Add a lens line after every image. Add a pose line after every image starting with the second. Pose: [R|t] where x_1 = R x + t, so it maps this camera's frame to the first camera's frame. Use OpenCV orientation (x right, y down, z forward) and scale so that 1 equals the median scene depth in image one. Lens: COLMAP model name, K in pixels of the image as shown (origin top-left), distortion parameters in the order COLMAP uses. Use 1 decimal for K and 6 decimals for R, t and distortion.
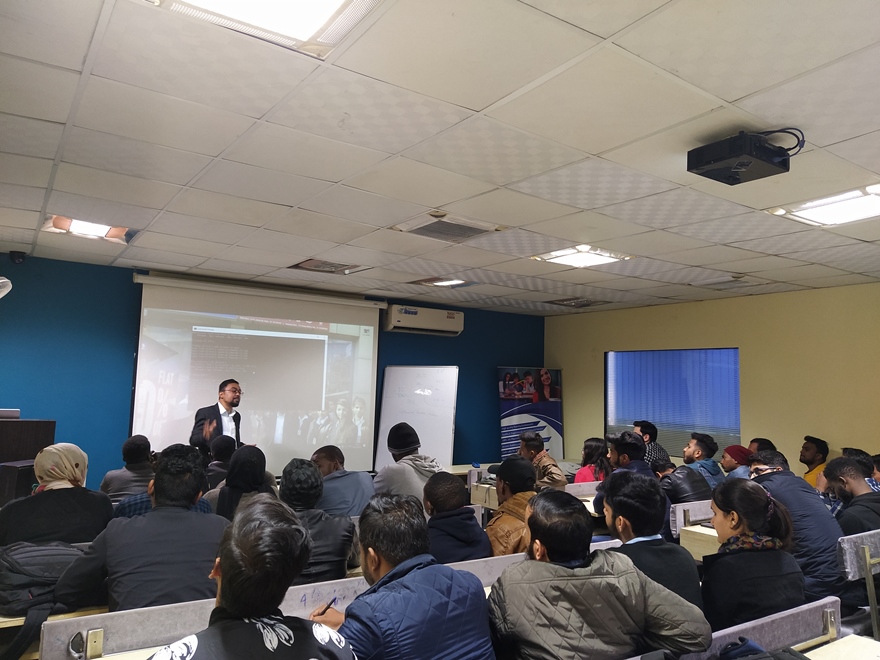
lens RADIAL K [[651.4, 0, 445.4], [0, 651.4, 328.4], [0, 0, 1]] dist [0.105148, -0.136481]
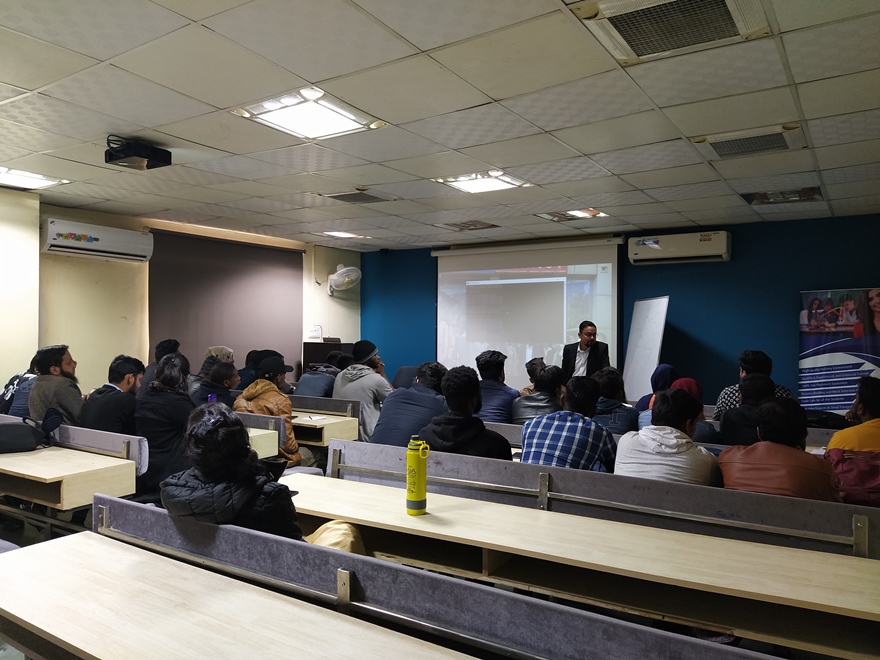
lens RADIAL K [[651.8, 0, 442.5], [0, 651.8, 330.6], [0, 0, 1]] dist [0.104534, -0.137772]
pose [[0.385352, -0.023093, -0.922481, 0.751023], [0.087360, 0.996110, 0.011558, 0.069117], [0.918625, -0.085042, 0.385870, 0.359435]]
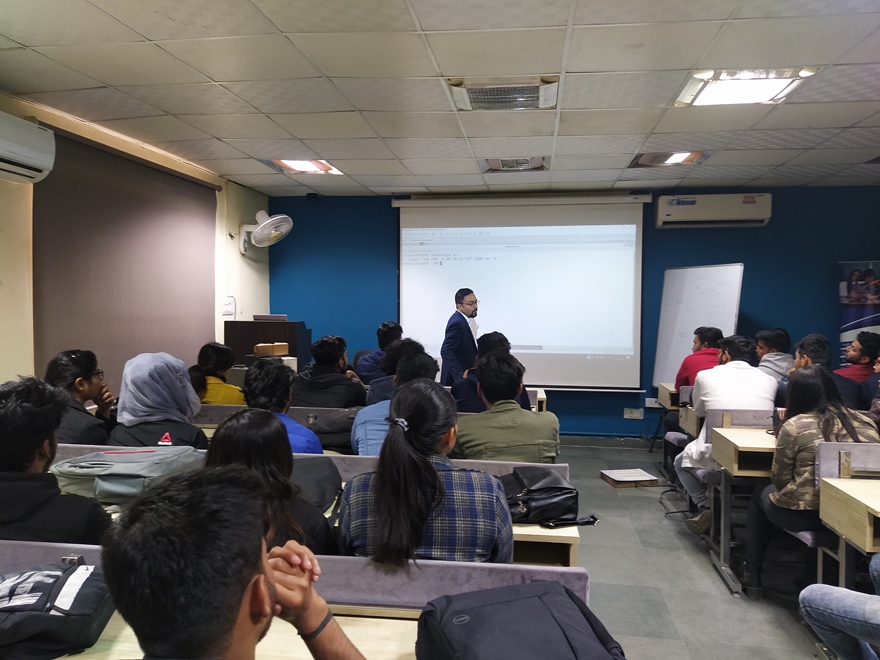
lens RADIAL K [[651.8, 0, 442.5], [0, 651.8, 330.6], [0, 0, 1]] dist [0.104534, -0.137772]
pose [[0.732162, 0.006445, -0.681101, 0.310762], [0.076270, 0.992891, 0.091383, 0.038855], [0.676847, -0.118855, 0.726465, 0.167622]]
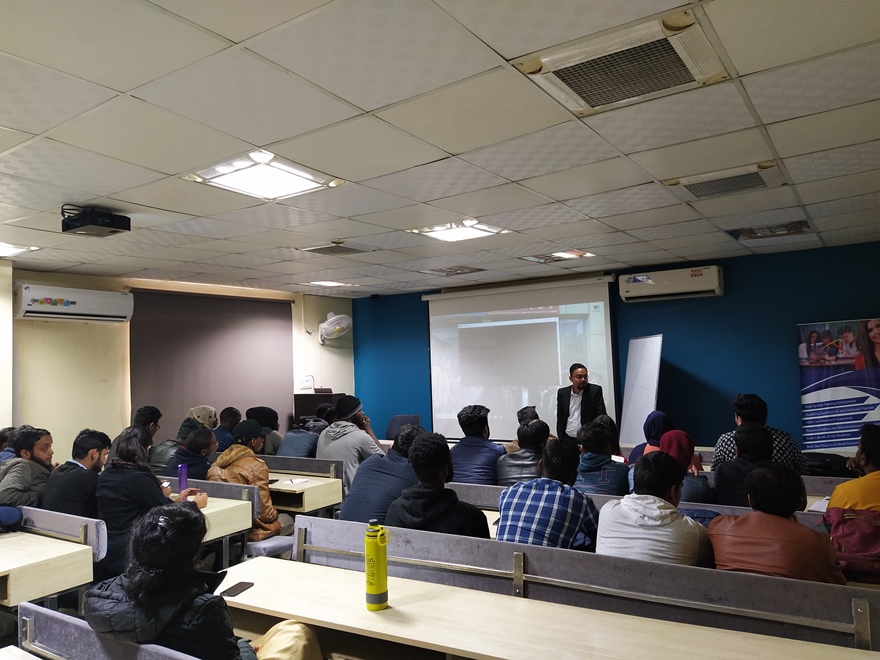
lens RADIAL K [[651.4, 0, 445.4], [0, 651.4, 328.4], [0, 0, 1]] dist [0.105148, -0.136481]
pose [[0.376309, -0.091390, -0.921976, 0.739991], [0.129386, 0.990555, -0.045378, 0.053611], [0.917415, -0.102214, 0.384580, 0.395365]]
